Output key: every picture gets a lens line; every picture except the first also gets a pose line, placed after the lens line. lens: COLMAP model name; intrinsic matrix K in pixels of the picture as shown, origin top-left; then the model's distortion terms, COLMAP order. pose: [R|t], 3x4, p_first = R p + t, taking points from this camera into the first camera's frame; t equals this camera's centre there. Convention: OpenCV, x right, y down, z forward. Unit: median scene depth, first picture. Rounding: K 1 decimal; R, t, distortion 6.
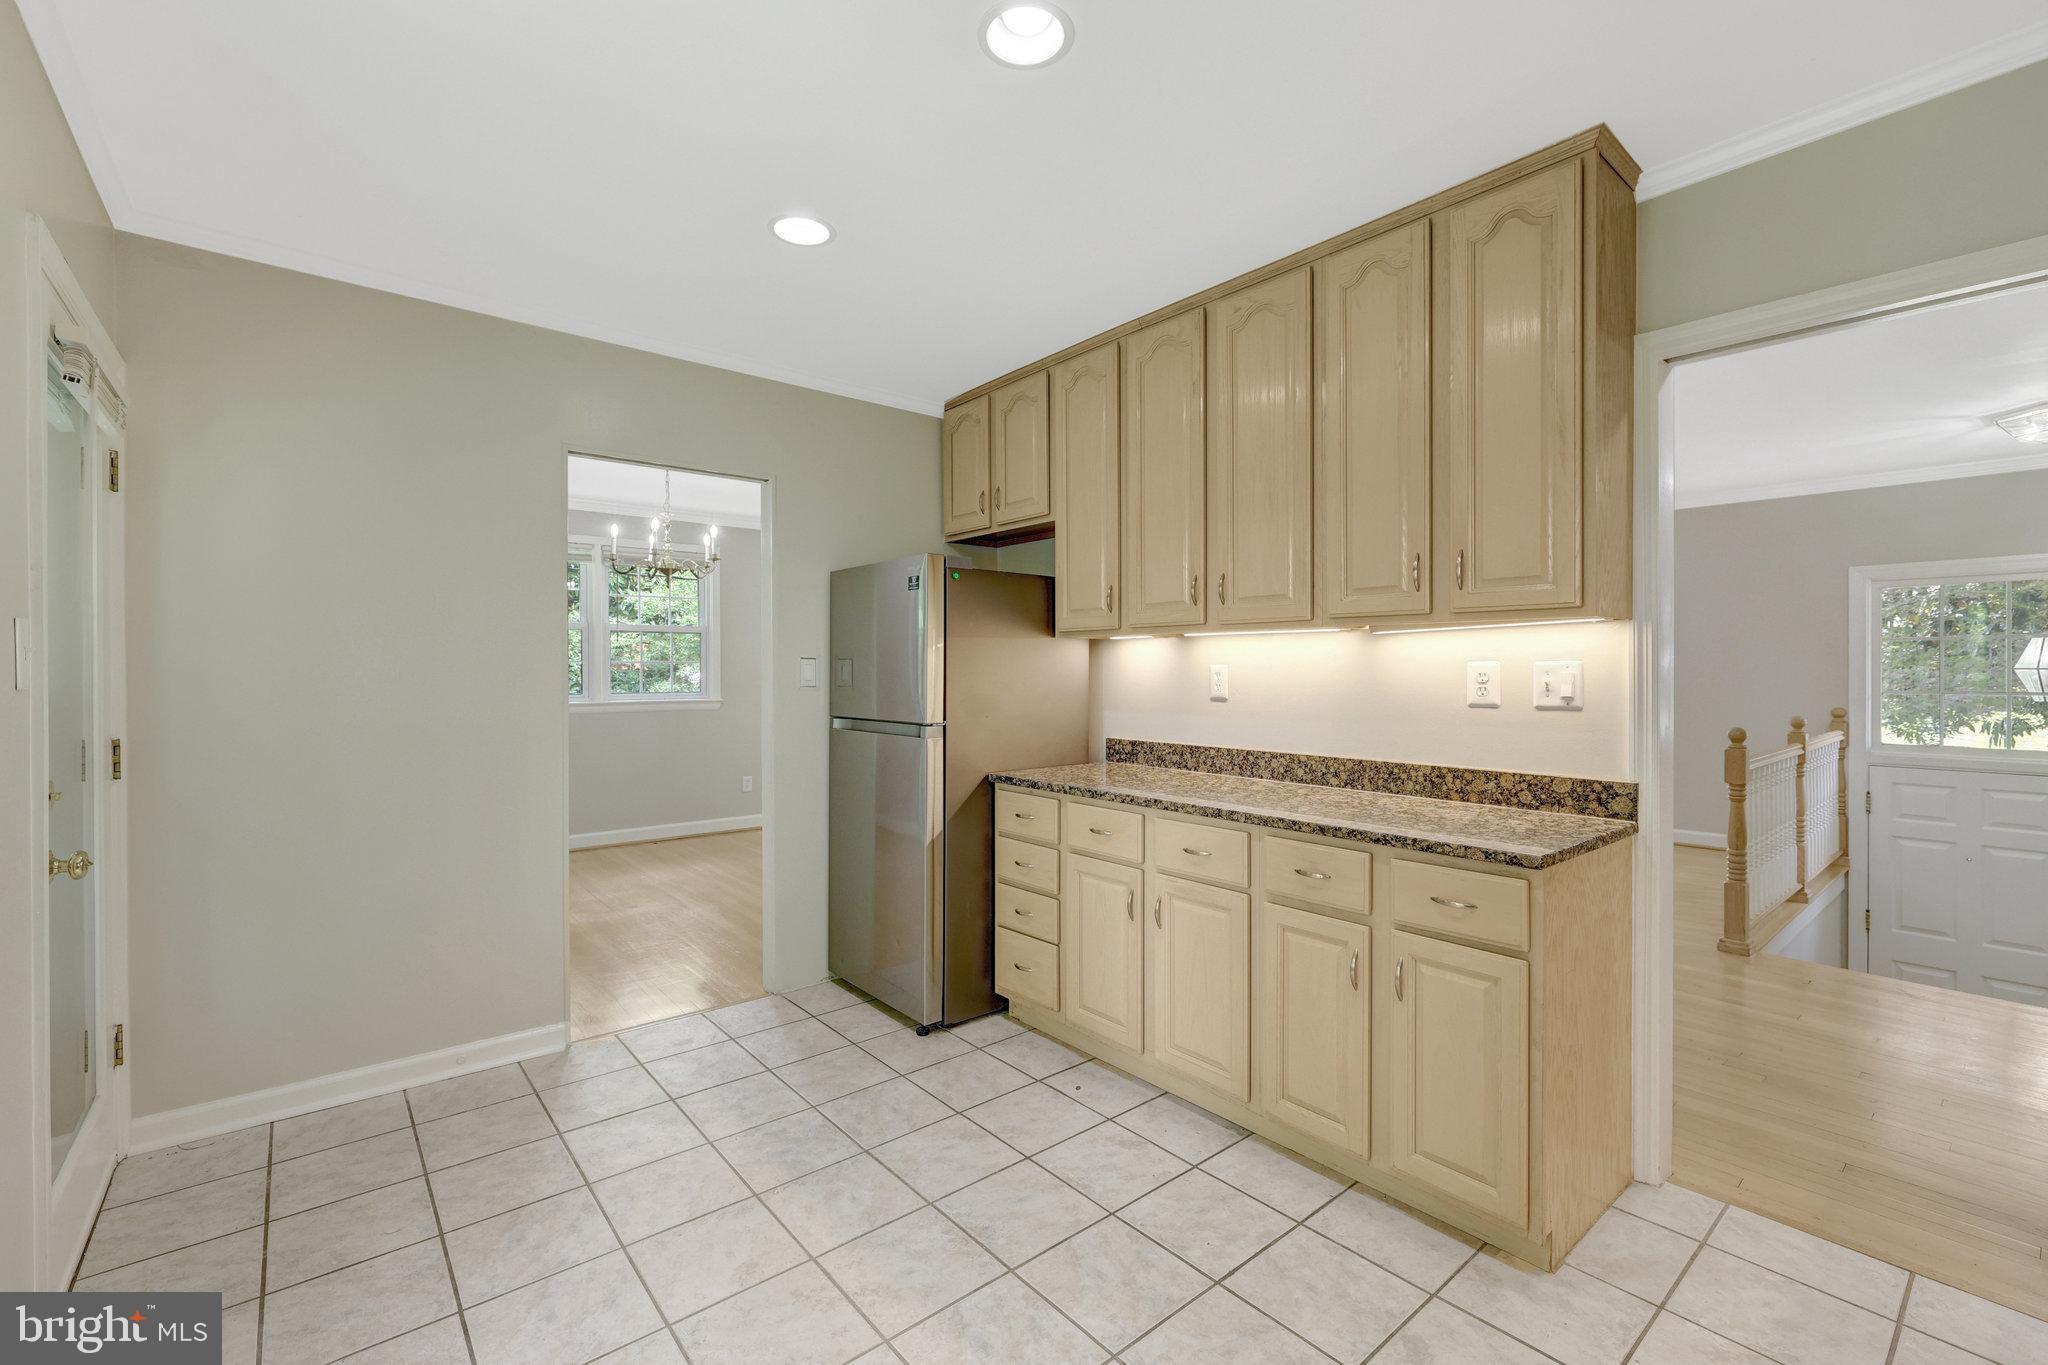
lens RADIAL K [[874.5, 0, 1024.7], [0, 874.5, 671.5], [0, 0, 1]] dist [-0.002685, -0.001065]
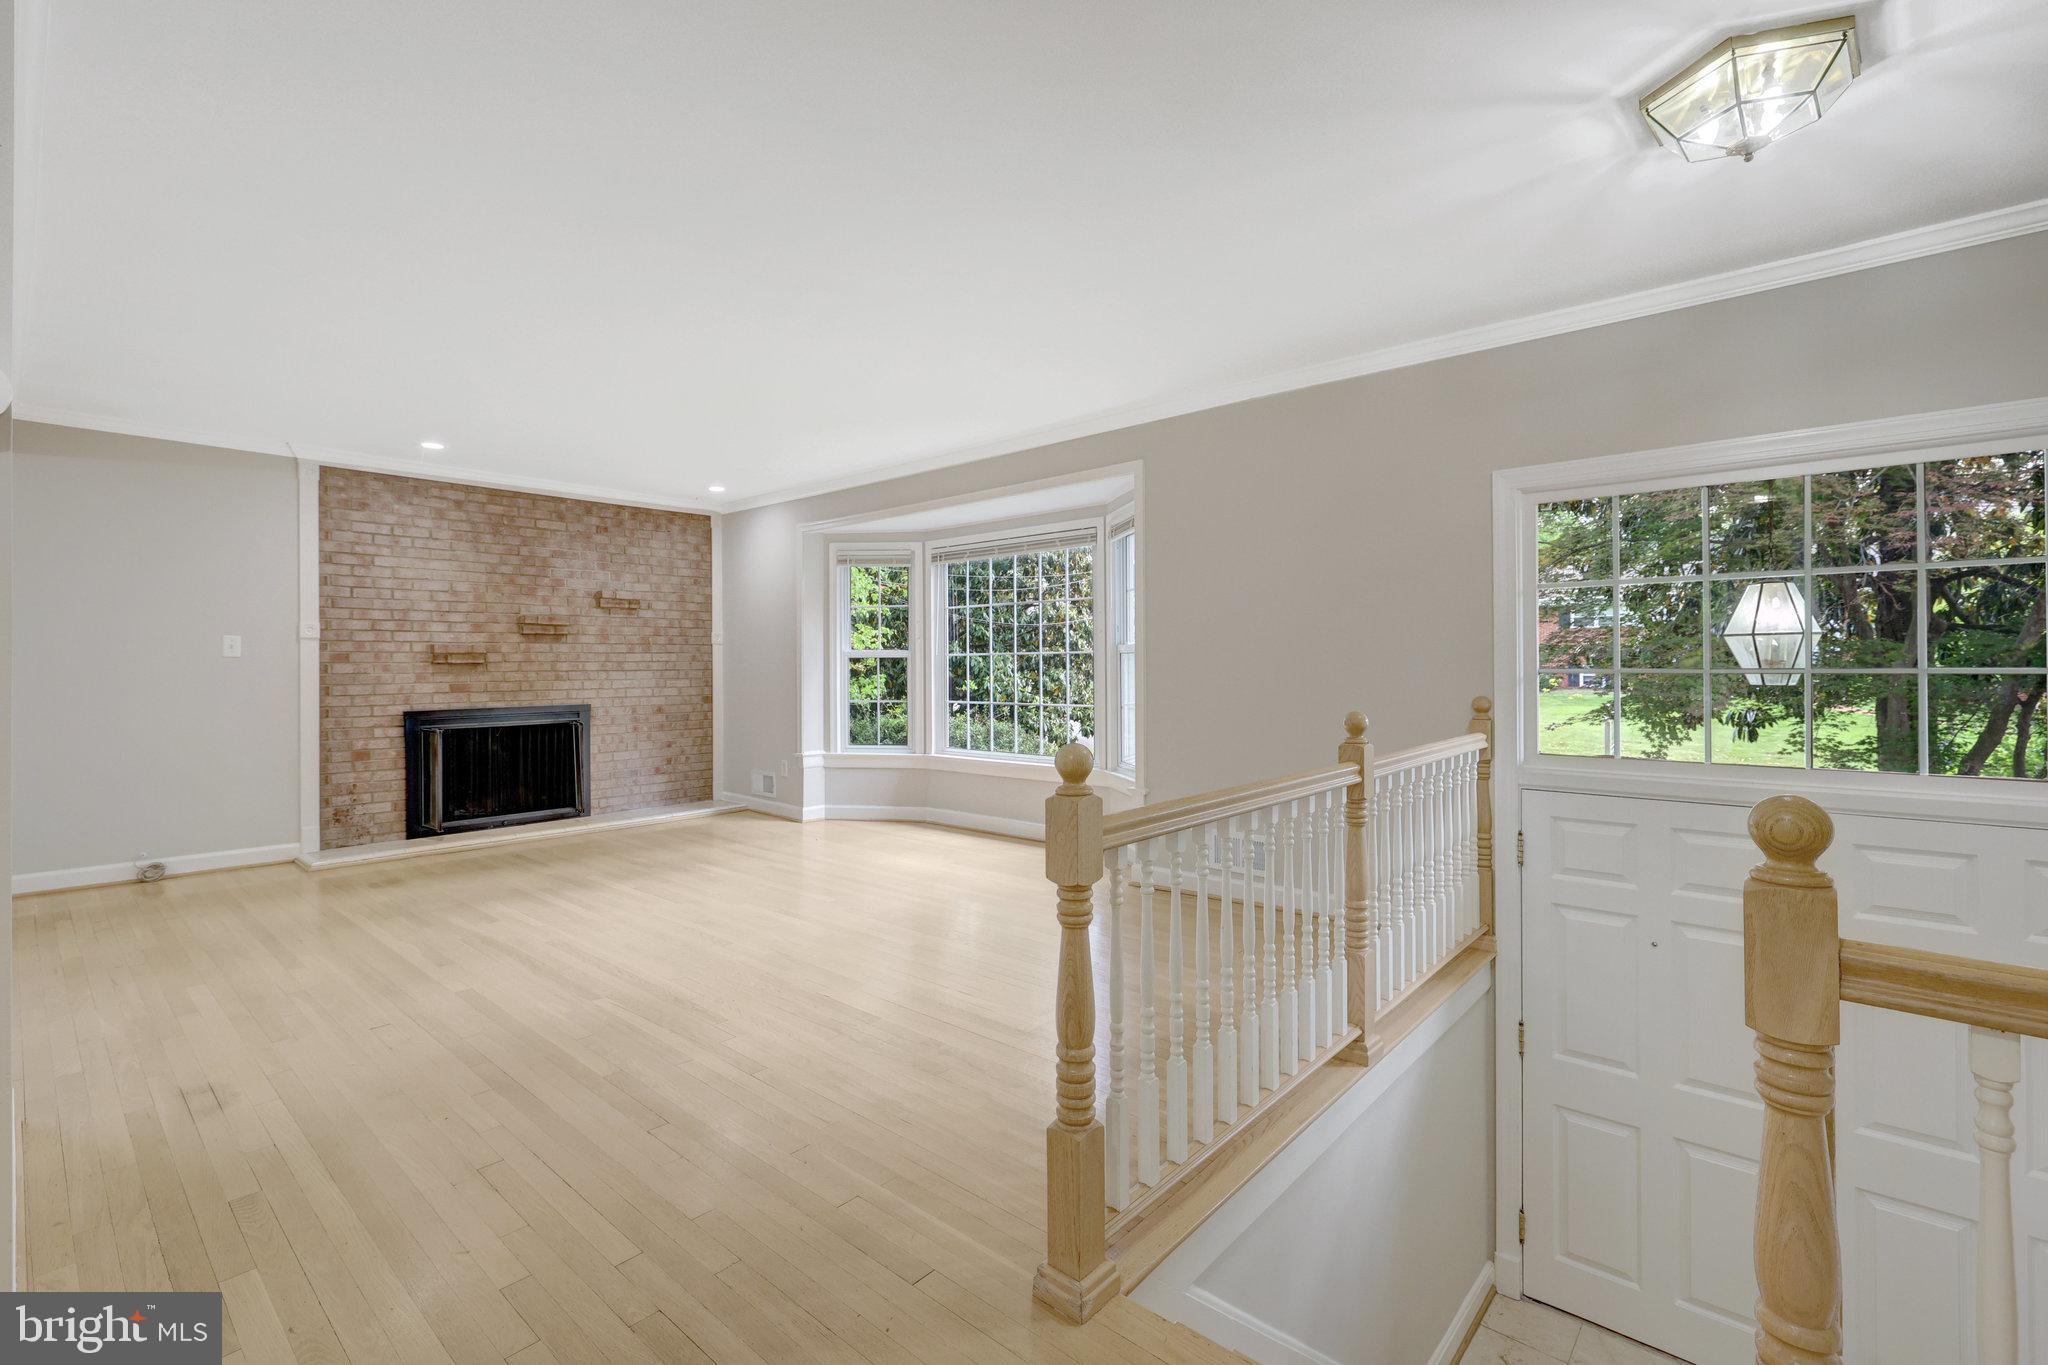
lens RADIAL K [[905.0, 0, 1036.7], [0, 905.0, 666.5], [0, 0, 1]] dist [0.001473, -0.000489]
pose [[0.985995, -0.002506, 0.166753, 1.082196], [0.002996, 0.999992, -0.002687, 0.043691], [-0.166745, 0.003149, 0.985995, 0.872890]]
